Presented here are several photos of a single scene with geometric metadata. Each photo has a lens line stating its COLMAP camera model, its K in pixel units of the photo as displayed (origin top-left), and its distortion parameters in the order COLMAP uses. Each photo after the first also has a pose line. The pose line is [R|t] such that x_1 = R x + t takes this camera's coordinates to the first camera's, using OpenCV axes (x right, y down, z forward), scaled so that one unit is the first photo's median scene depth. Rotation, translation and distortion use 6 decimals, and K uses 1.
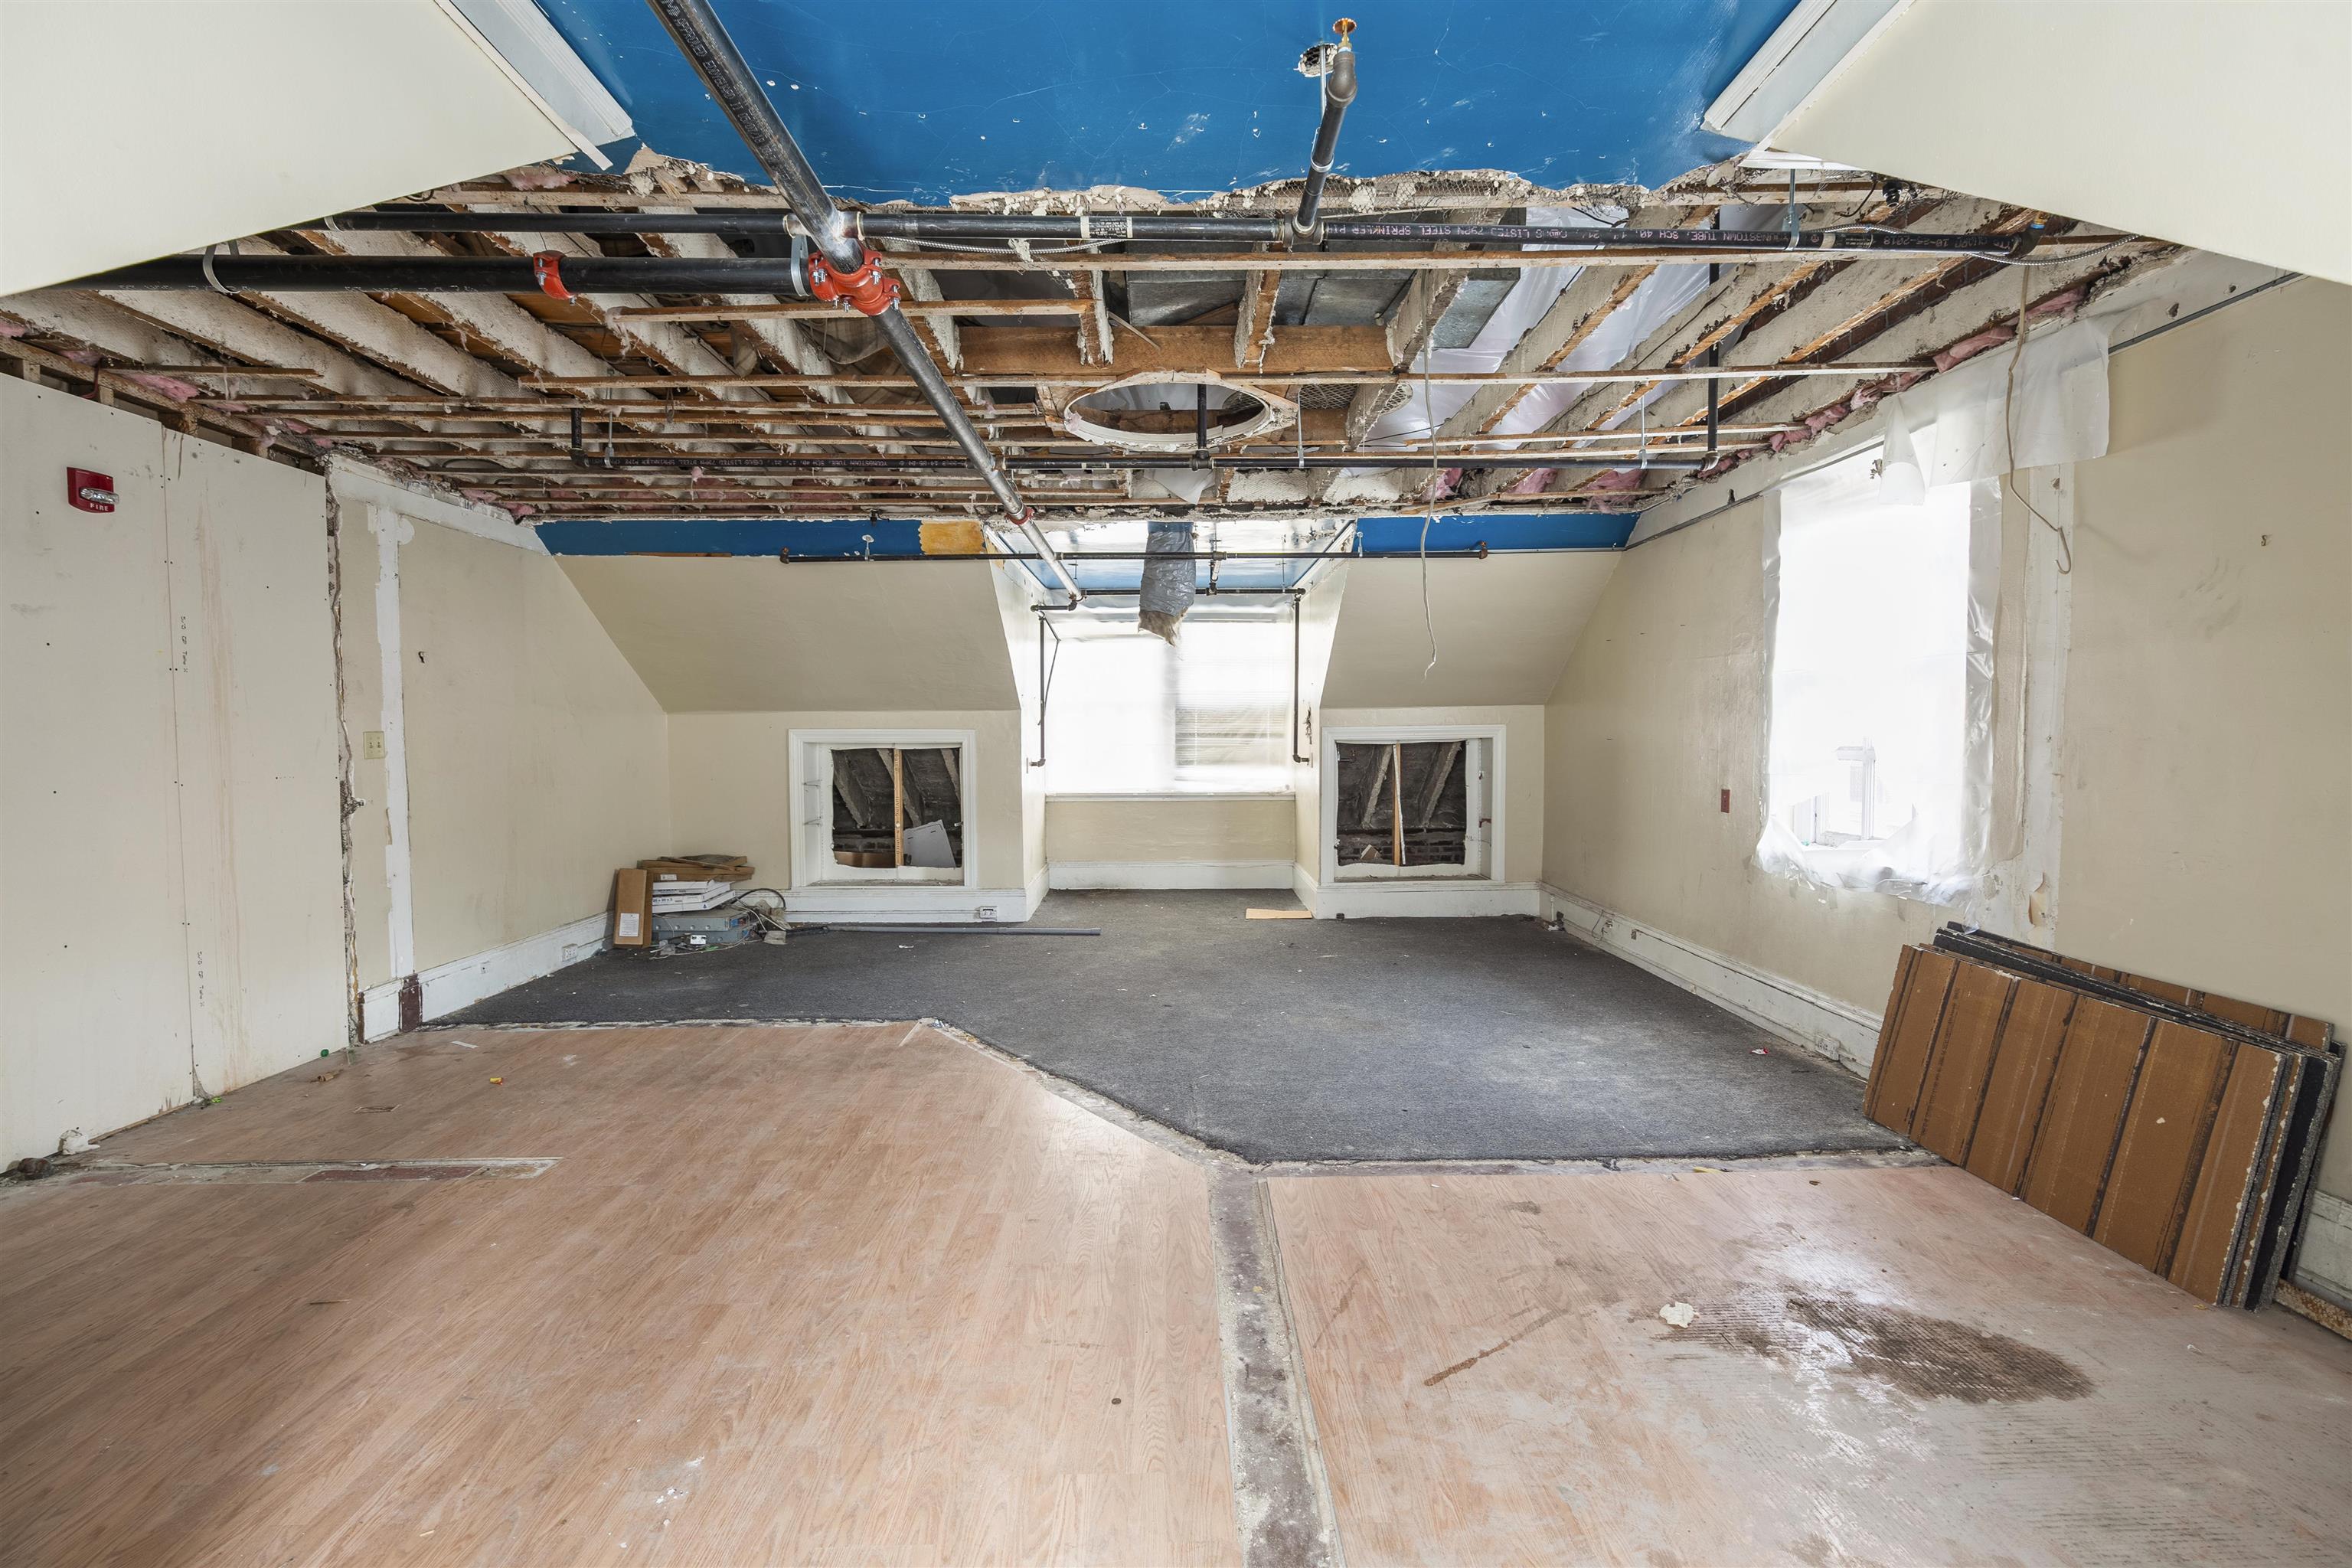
lens RADIAL K [[1072.7, 0, 1195.3], [0, 1072.7, 719.2], [0, 0, 1]] dist [-0.019363, 0.005146]
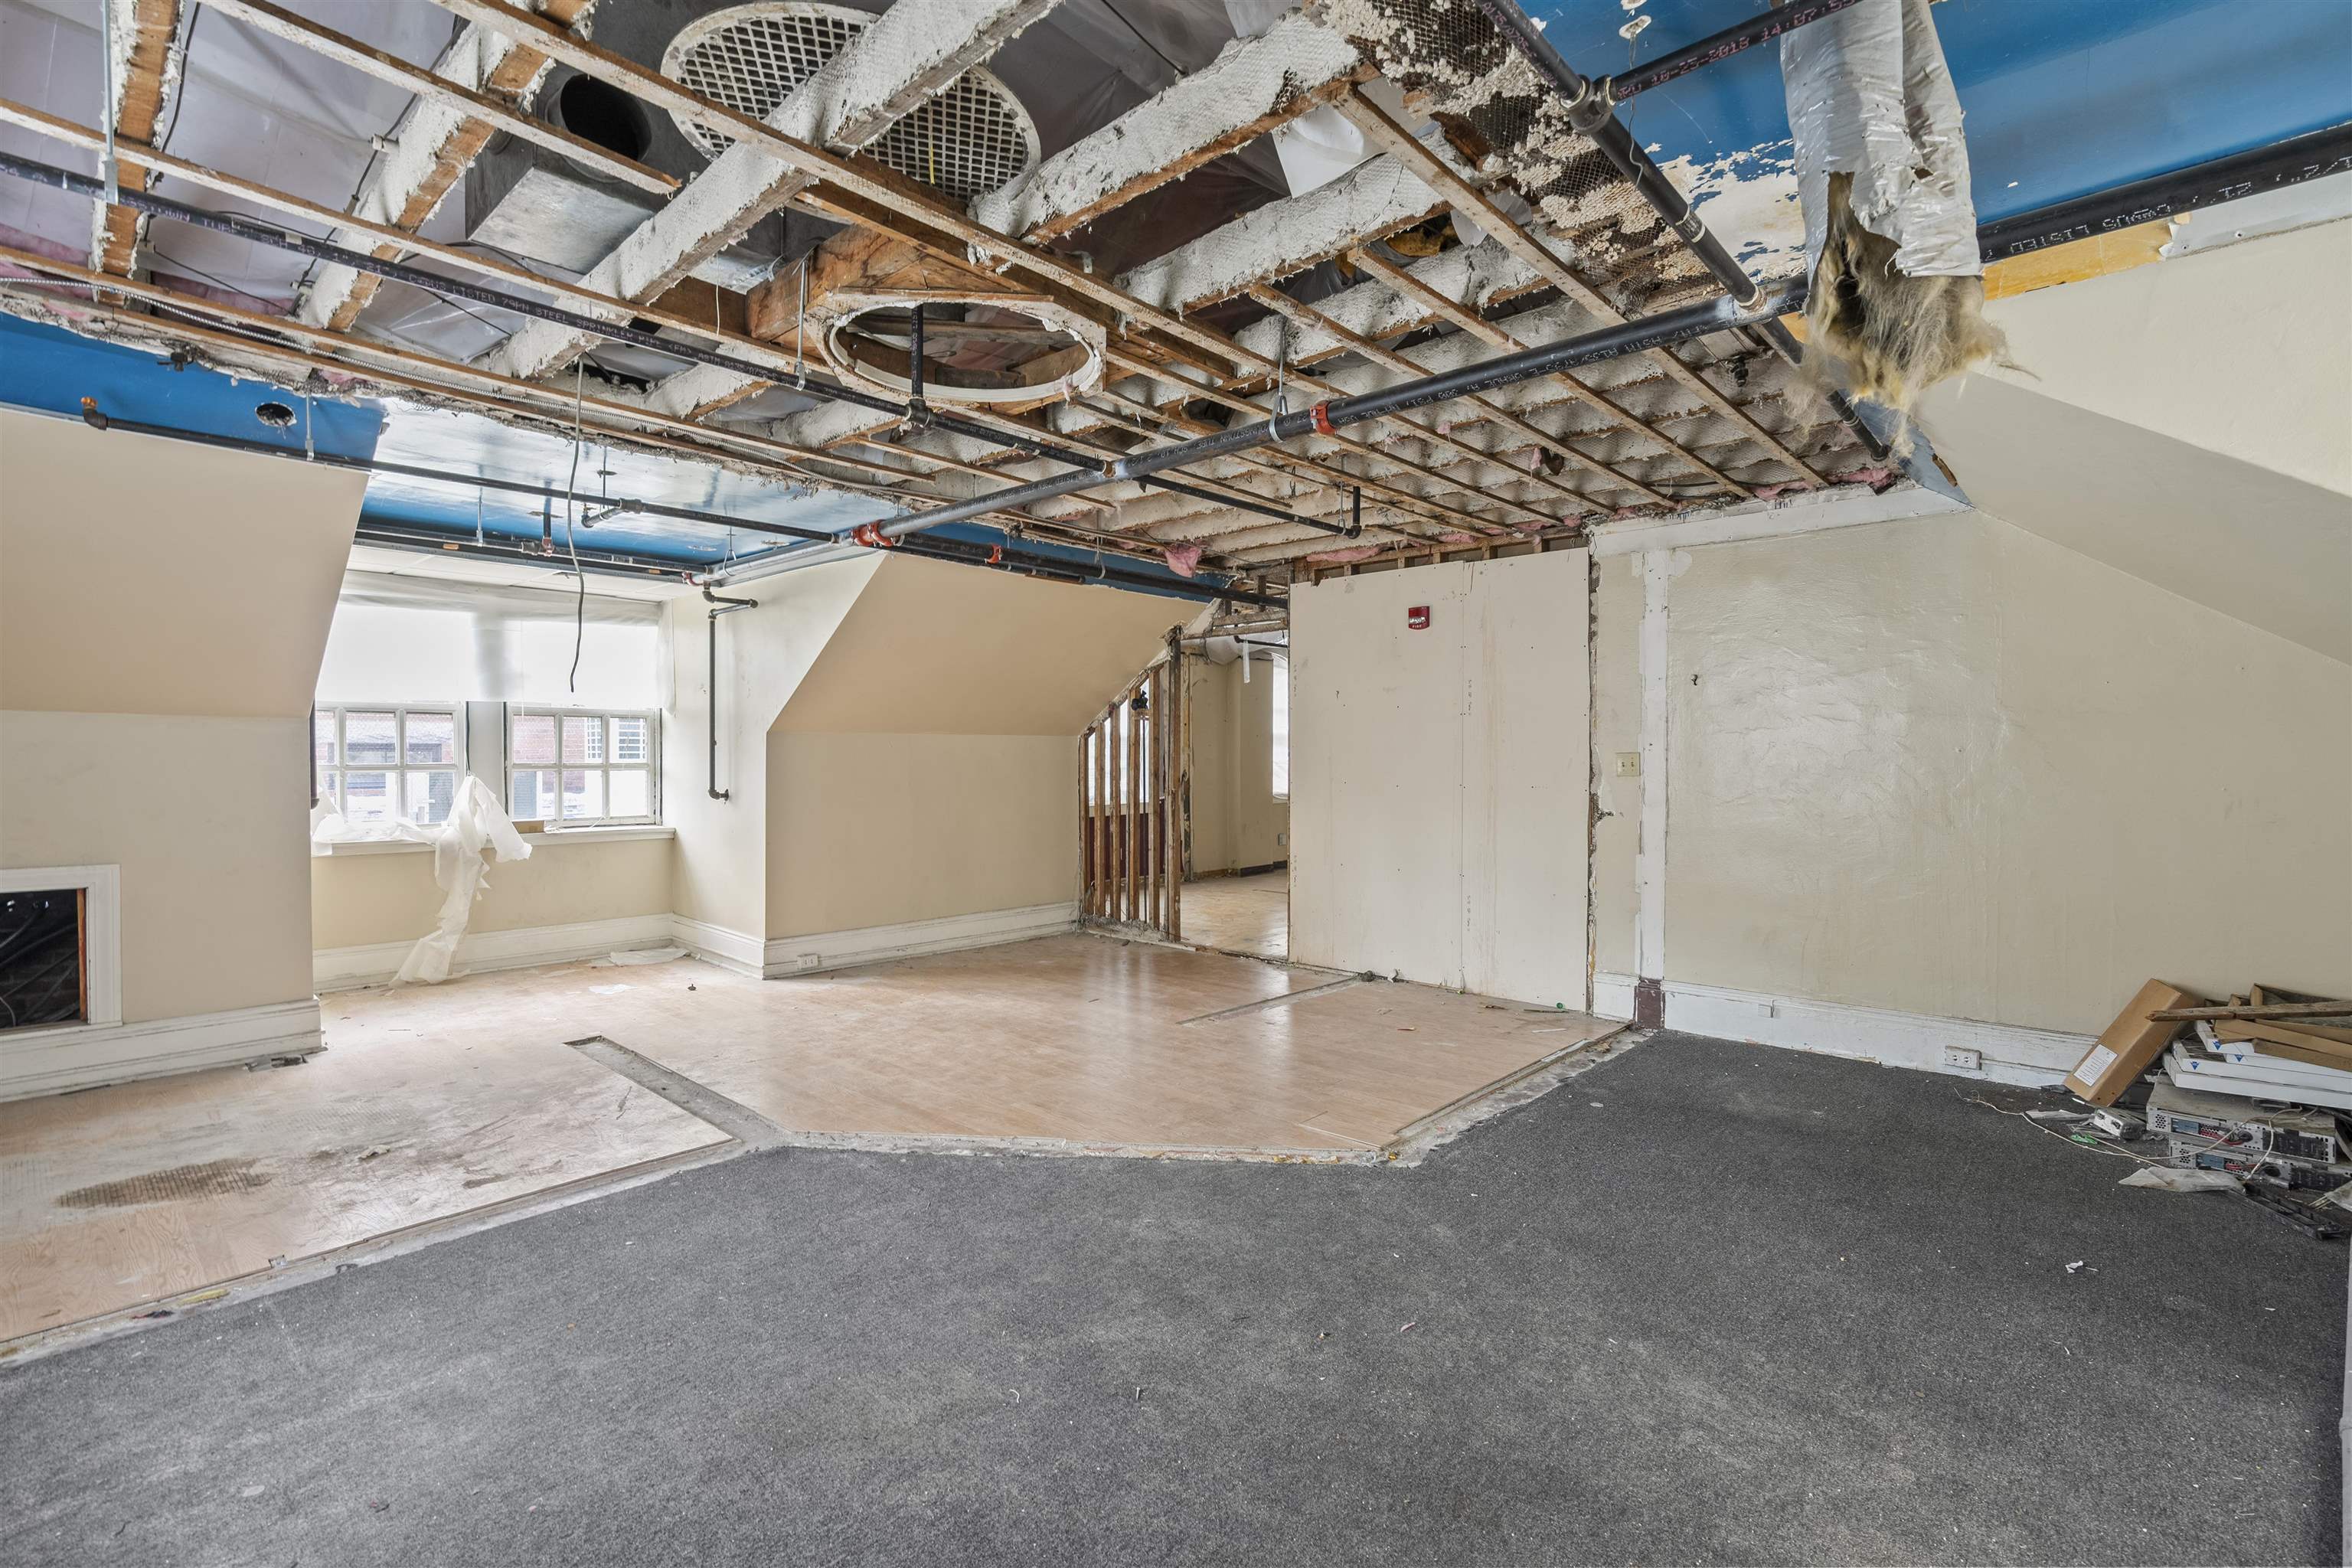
lens RADIAL K [[1072.7, 0, 1195.3], [0, 1072.7, 719.2], [0, 0, 1]] dist [-0.019363, 0.005146]
pose [[-0.696047, -0.021964, -0.717661, 0.430972], [0.010887, 0.999094, -0.041136, 0.020891], [0.717914, -0.036446, -0.695177, 1.684281]]
